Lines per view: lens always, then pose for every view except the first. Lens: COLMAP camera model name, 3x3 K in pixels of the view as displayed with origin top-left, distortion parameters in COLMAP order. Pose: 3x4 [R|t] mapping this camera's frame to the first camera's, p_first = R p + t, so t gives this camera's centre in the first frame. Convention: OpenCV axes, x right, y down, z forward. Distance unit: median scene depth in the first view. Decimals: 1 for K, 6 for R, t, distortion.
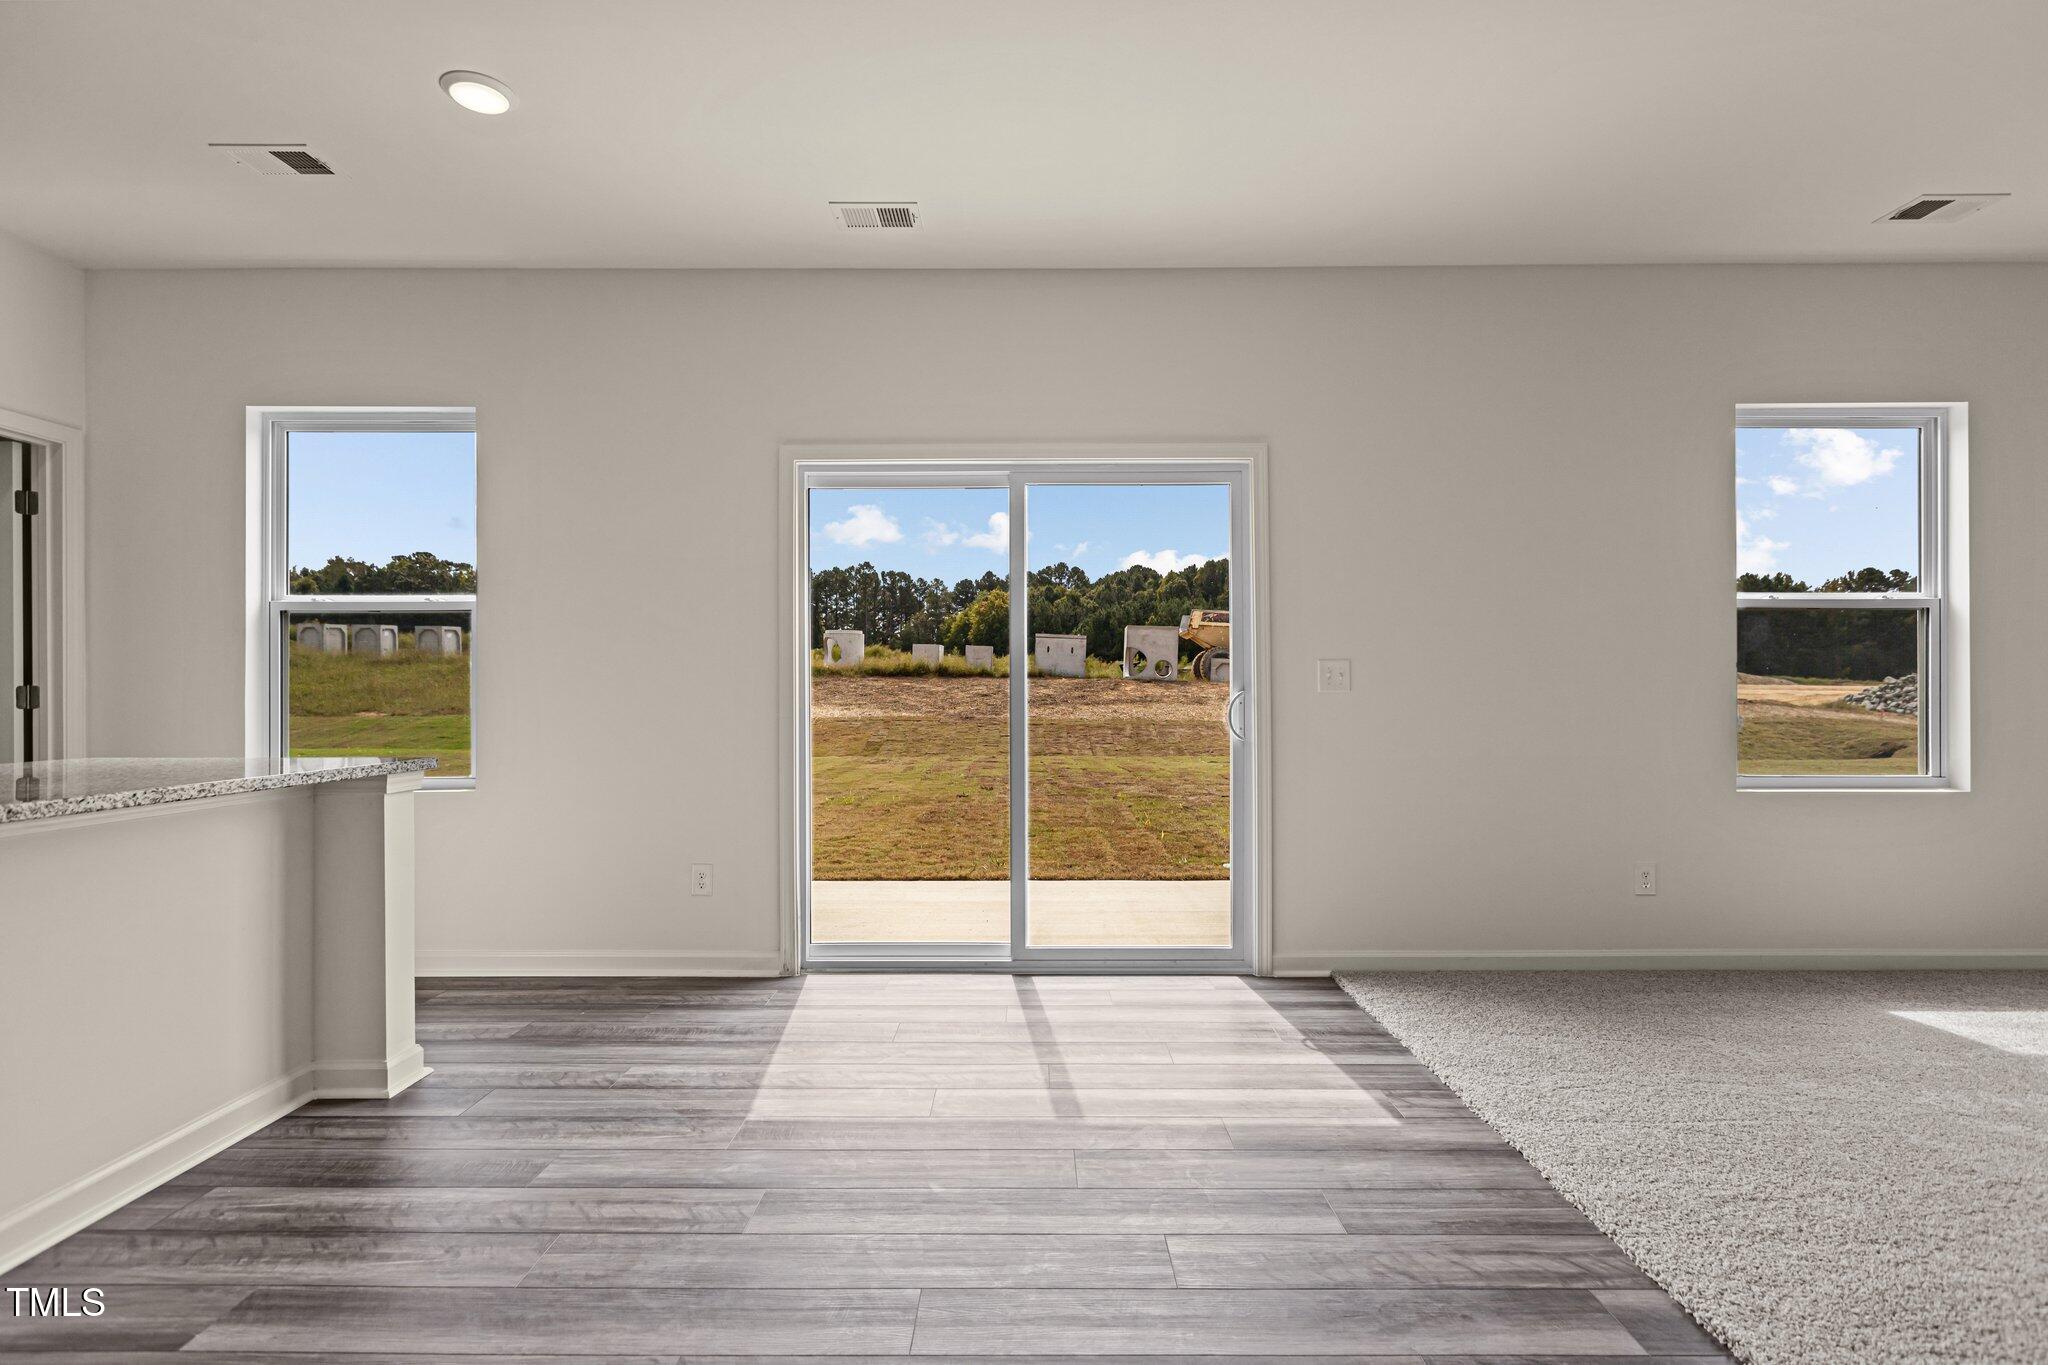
lens RADIAL K [[976.3, 0, 1018.2], [0, 976.3, 685.1], [0, 0, 1]] dist [-0.000335, -0.001508]
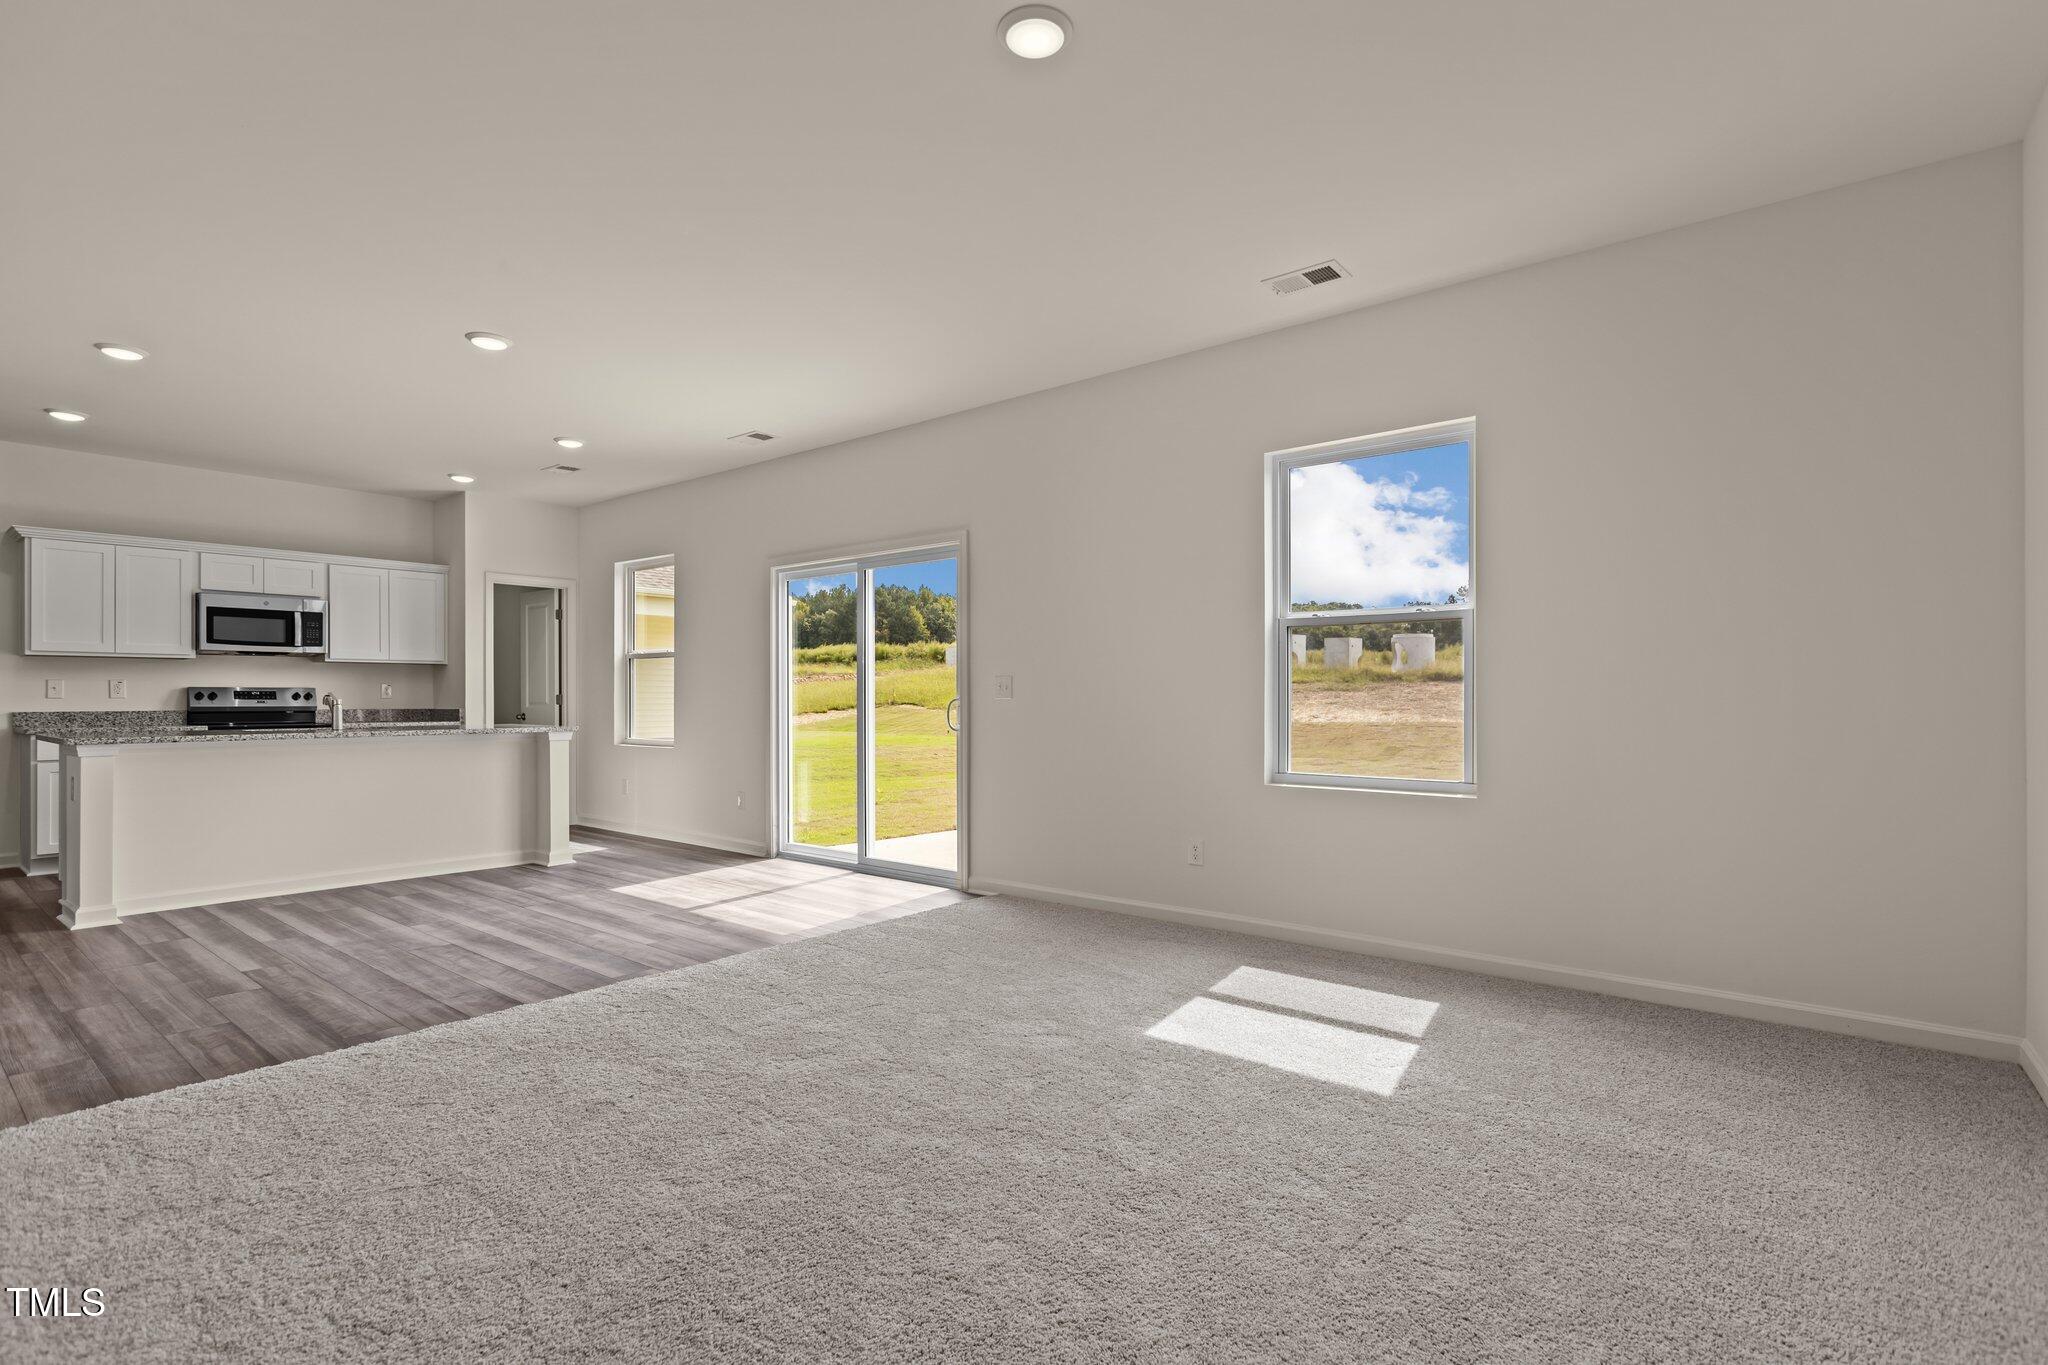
lens RADIAL K [[976.3, 0, 1018.2], [0, 976.3, 685.1], [0, 0, 1]] dist [-0.000335, -0.001508]
pose [[0.773626, -0.006163, -0.633613, 1.213364], [0.003335, 0.999978, -0.005654, -0.004404], [0.633634, 0.002261, 0.773629, -0.088811]]
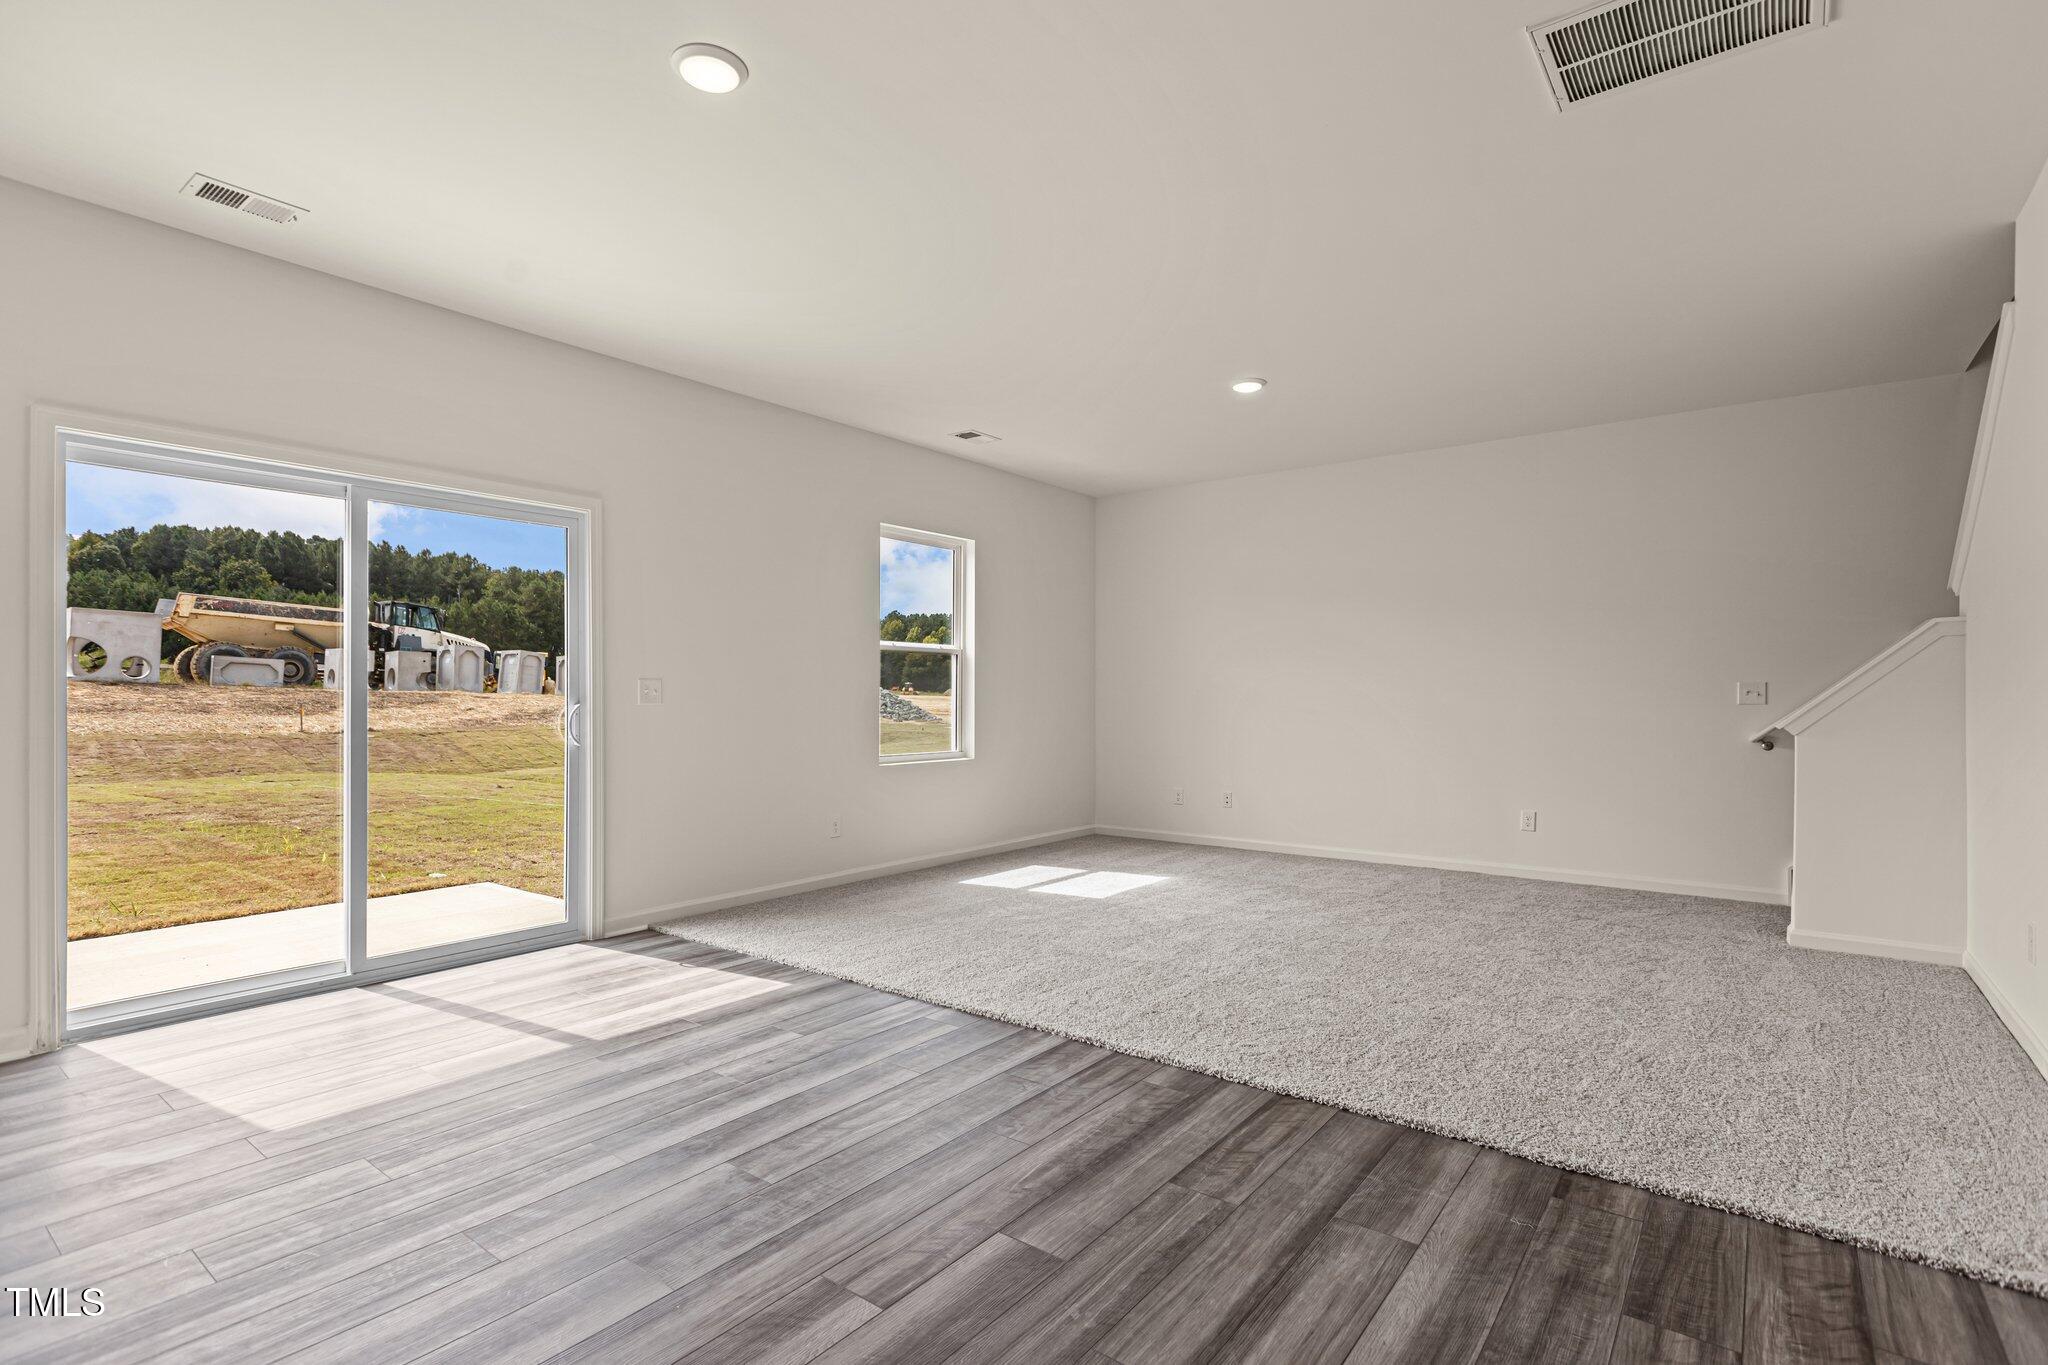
lens RADIAL K [[976.3, 0, 1018.2], [0, 976.3, 685.1], [0, 0, 1]] dist [-0.000335, -0.001508]
pose [[0.608434, 0.011095, 0.793527, -0.389664], [-0.006922, 0.999938, -0.008674, -0.010377], [-0.793574, -0.000215, 0.608473, -0.150673]]
